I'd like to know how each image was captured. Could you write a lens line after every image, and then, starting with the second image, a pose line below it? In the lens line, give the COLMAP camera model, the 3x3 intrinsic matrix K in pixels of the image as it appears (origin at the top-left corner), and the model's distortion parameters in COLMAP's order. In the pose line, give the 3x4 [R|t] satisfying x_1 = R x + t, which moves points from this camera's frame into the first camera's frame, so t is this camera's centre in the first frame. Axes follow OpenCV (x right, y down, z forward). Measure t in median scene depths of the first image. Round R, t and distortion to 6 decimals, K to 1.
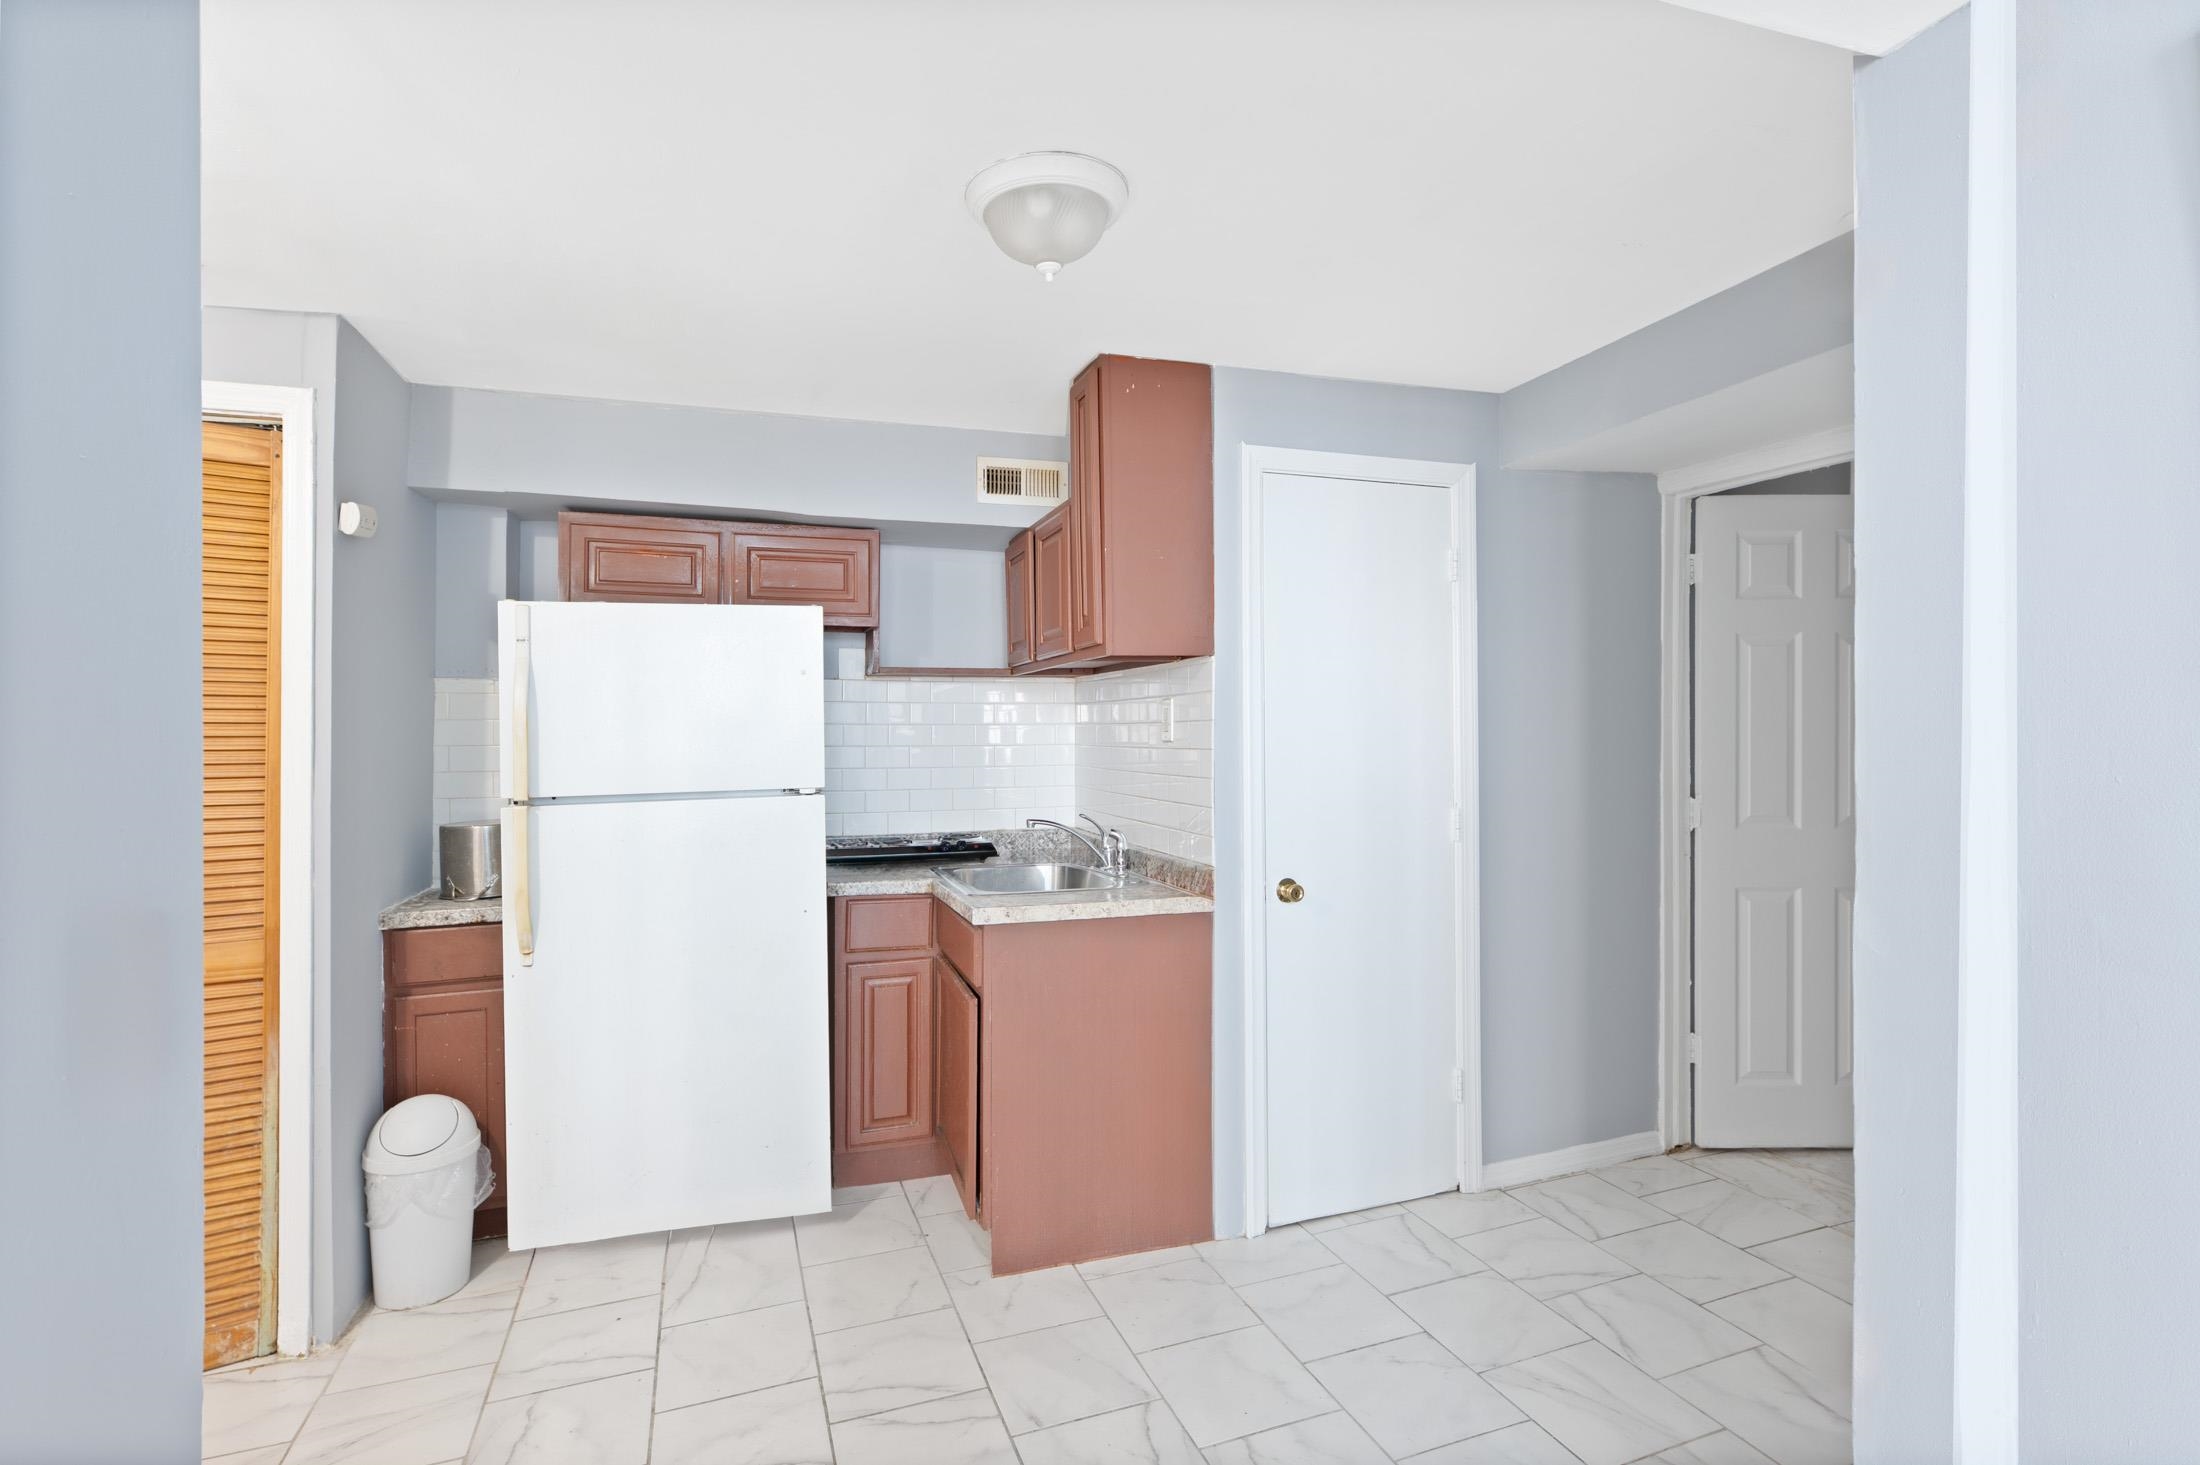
lens RADIAL K [[1050.6, 0, 1106.1], [0, 1050.6, 733.6], [0, 0, 1]] dist [0.002520, 0.001272]
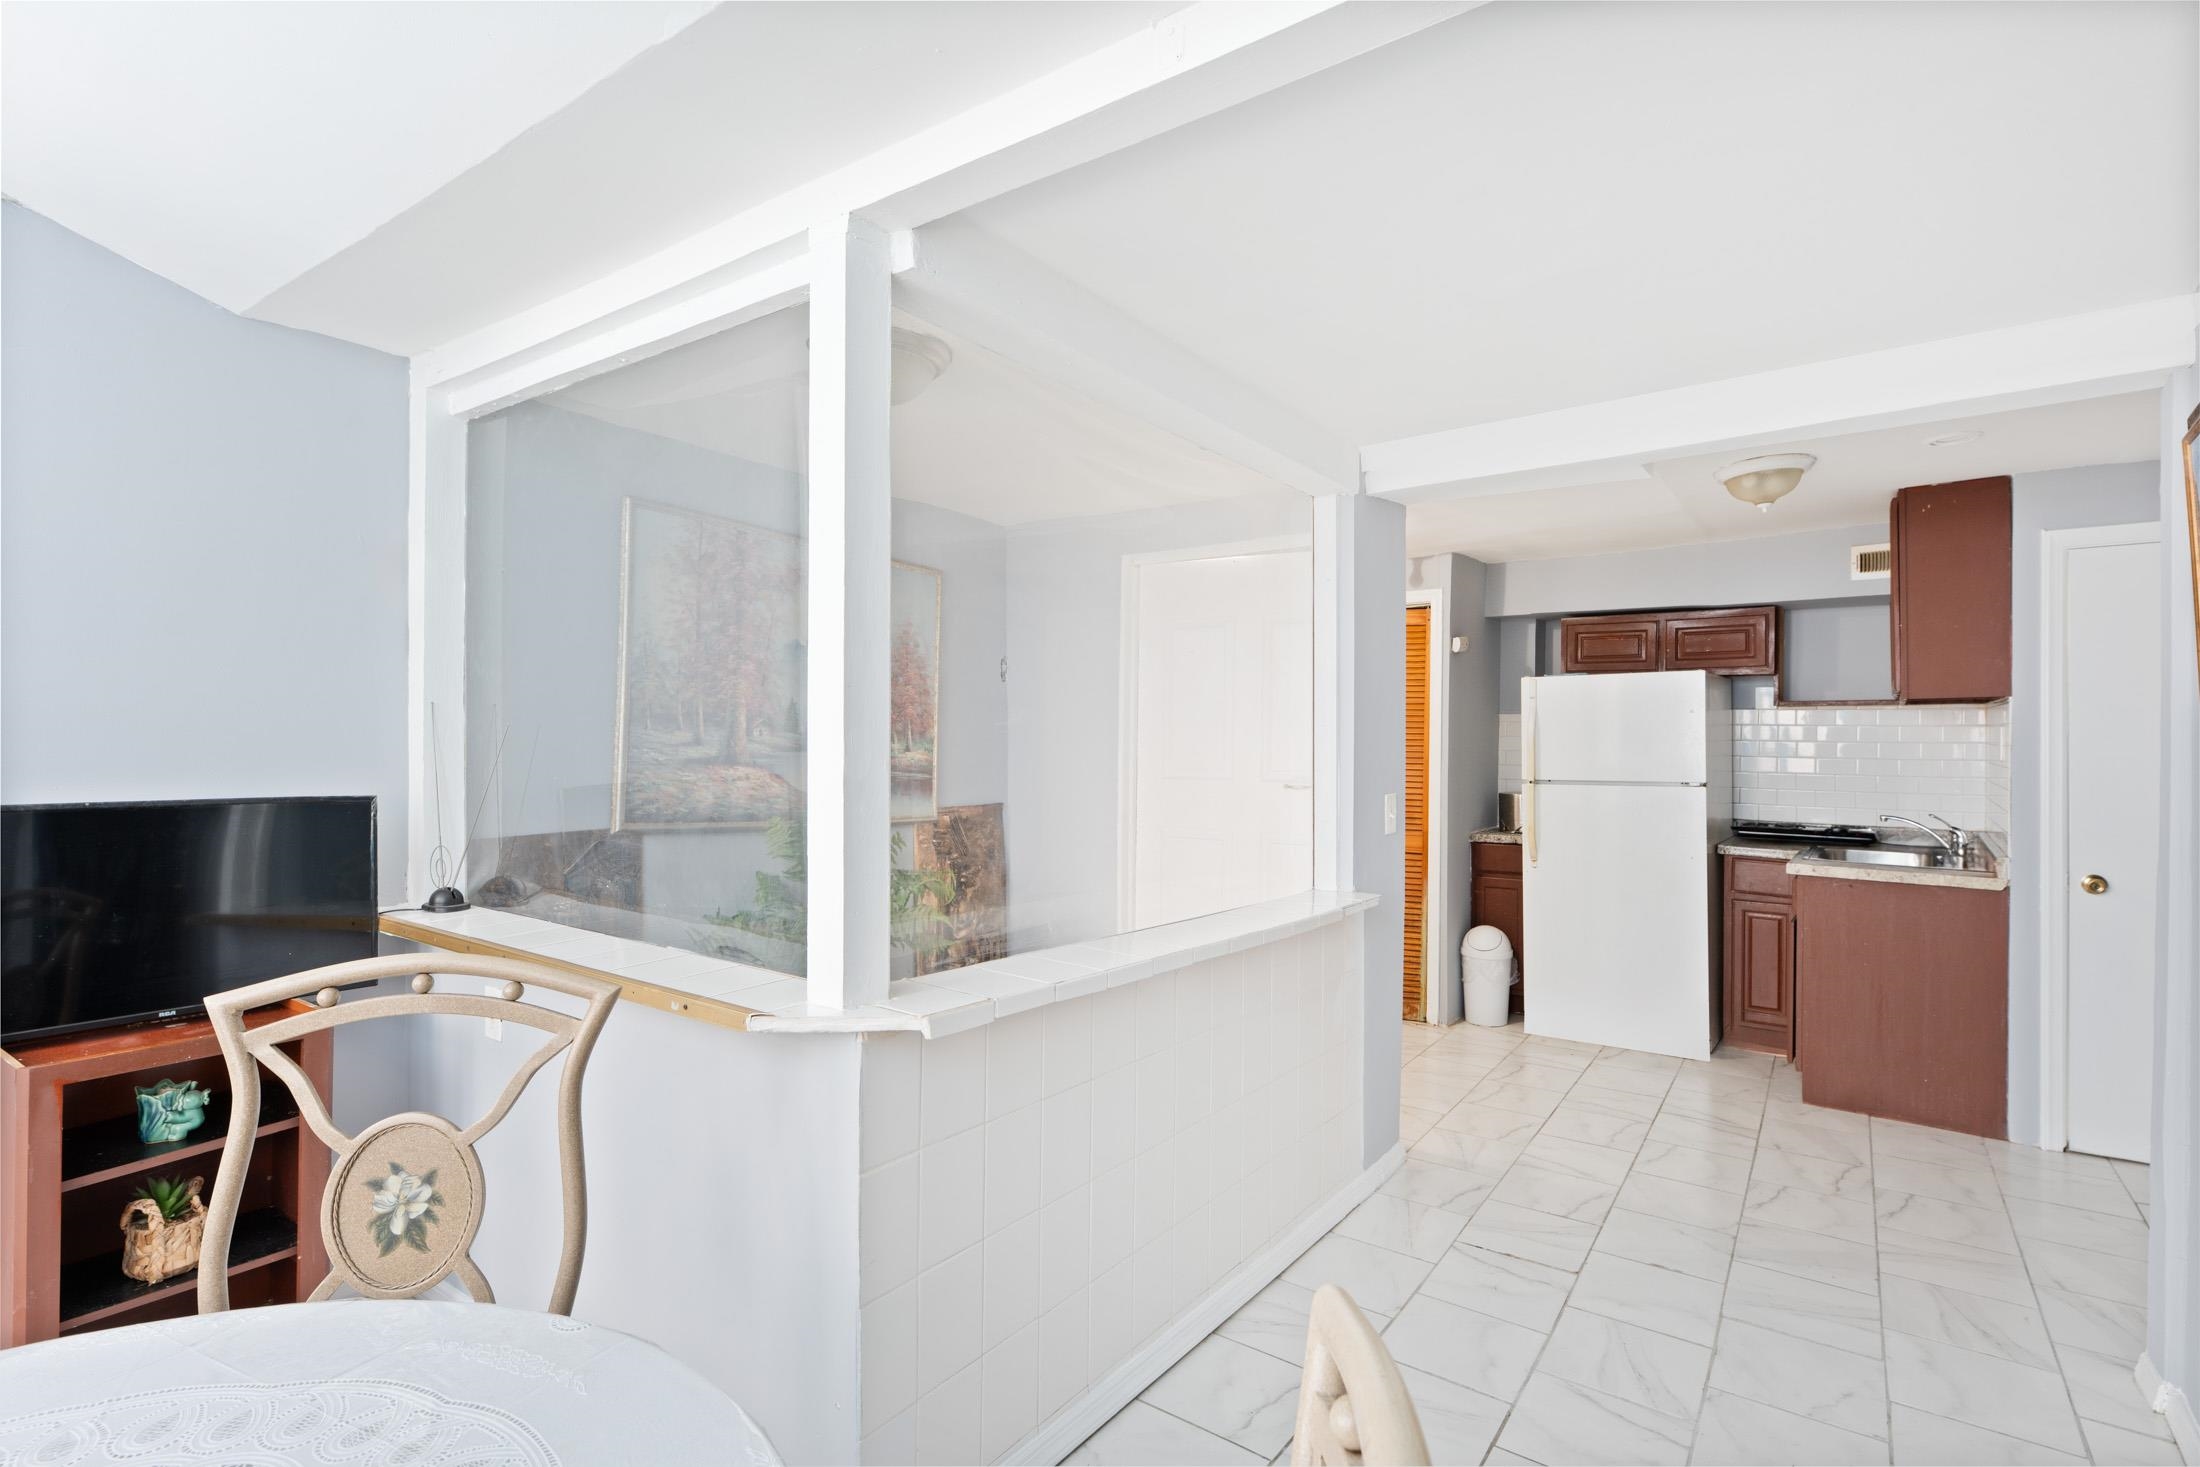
lens RADIAL K [[1050.6, 0, 1103.1], [0, 1050.6, 731.5], [0, 0, 1]] dist [0.002520, 0.001272]
pose [[0.556983, 0.008005, -0.830485, 0.566403], [-0.005176, 0.999968, 0.006168, -0.032847], [0.830508, 0.000863, 0.557007, -0.678345]]
